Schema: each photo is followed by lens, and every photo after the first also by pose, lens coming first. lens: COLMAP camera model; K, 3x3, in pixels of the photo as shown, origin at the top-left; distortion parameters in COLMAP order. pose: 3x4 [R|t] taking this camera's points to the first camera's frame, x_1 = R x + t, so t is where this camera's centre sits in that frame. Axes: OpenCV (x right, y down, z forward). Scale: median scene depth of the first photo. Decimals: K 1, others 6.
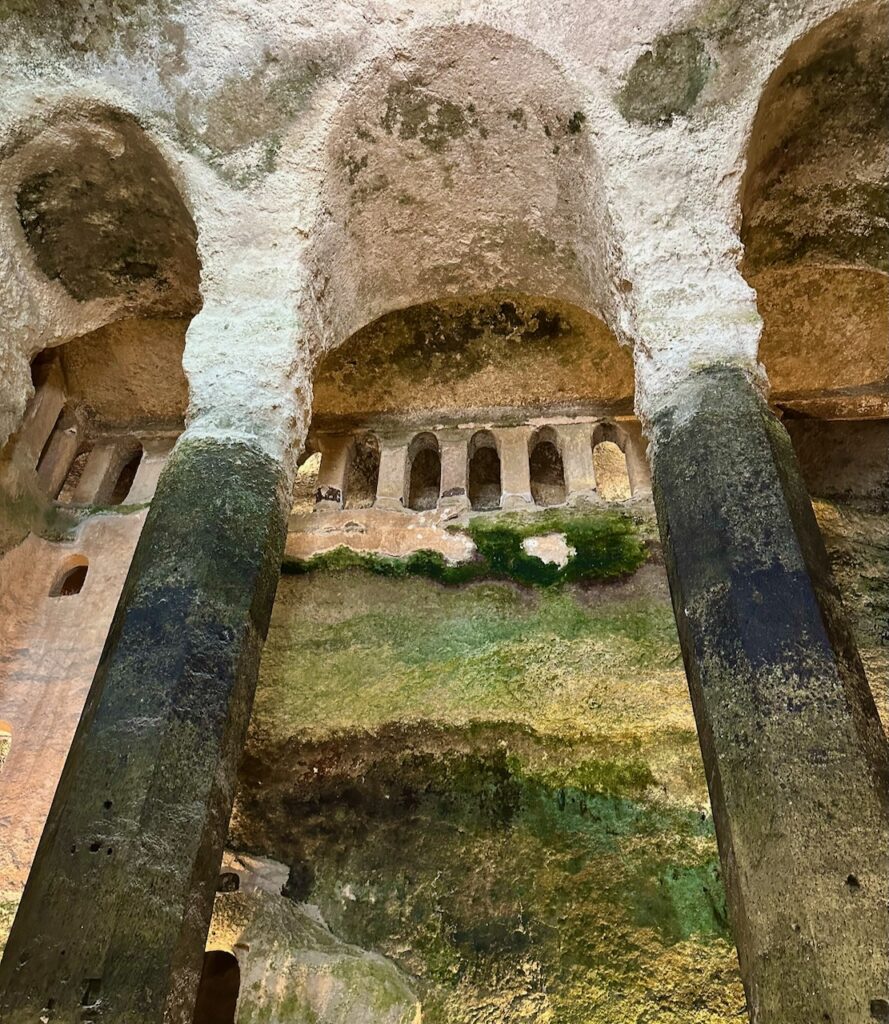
lens RADIAL K [[805.9, 0, 442.5], [0, 805.9, 526.3], [0, 0, 1]] dist [0.150199, -0.282675]
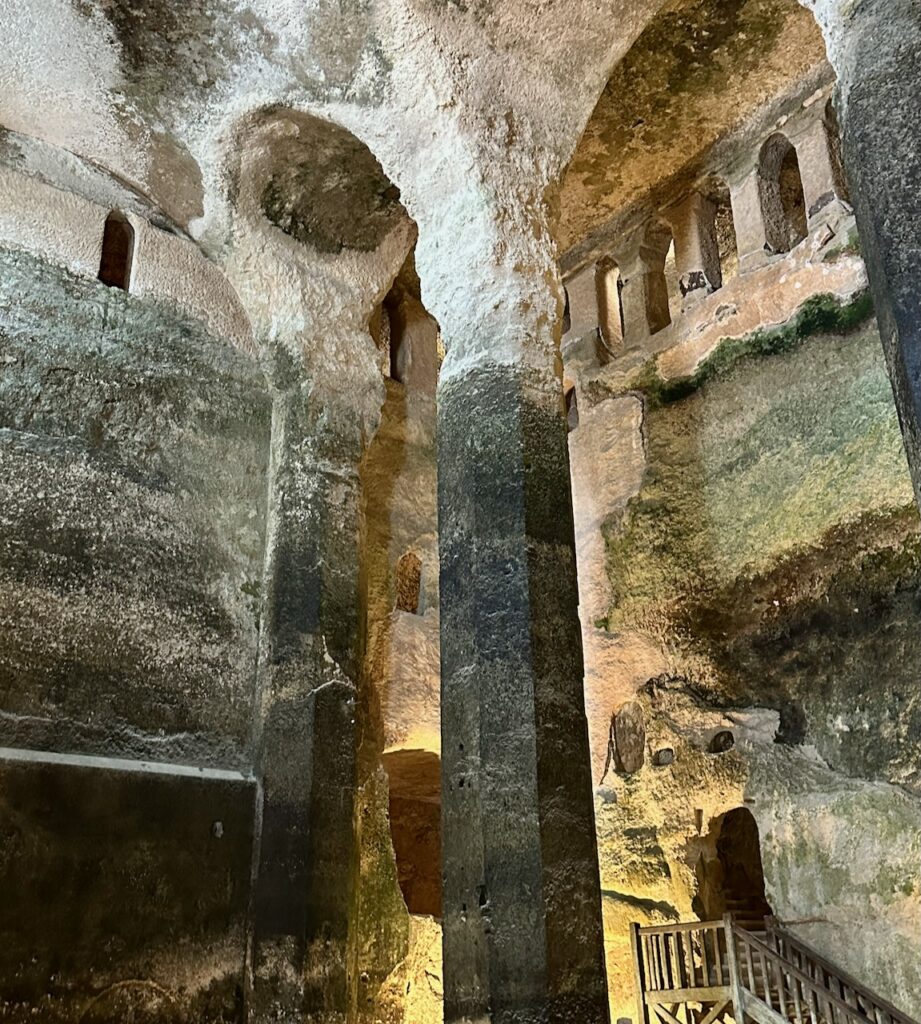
lens RADIAL K [[1122.0, 0, 464.7], [0, 1122.0, 433.6], [0, 0, 1]] dist [0.208579, -0.484930]
pose [[0.657605, -0.376399, -0.652595, 0.533492], [0.504029, 0.863631, 0.009779, -0.045879], [0.559921, -0.335357, 0.757644, -0.069036]]
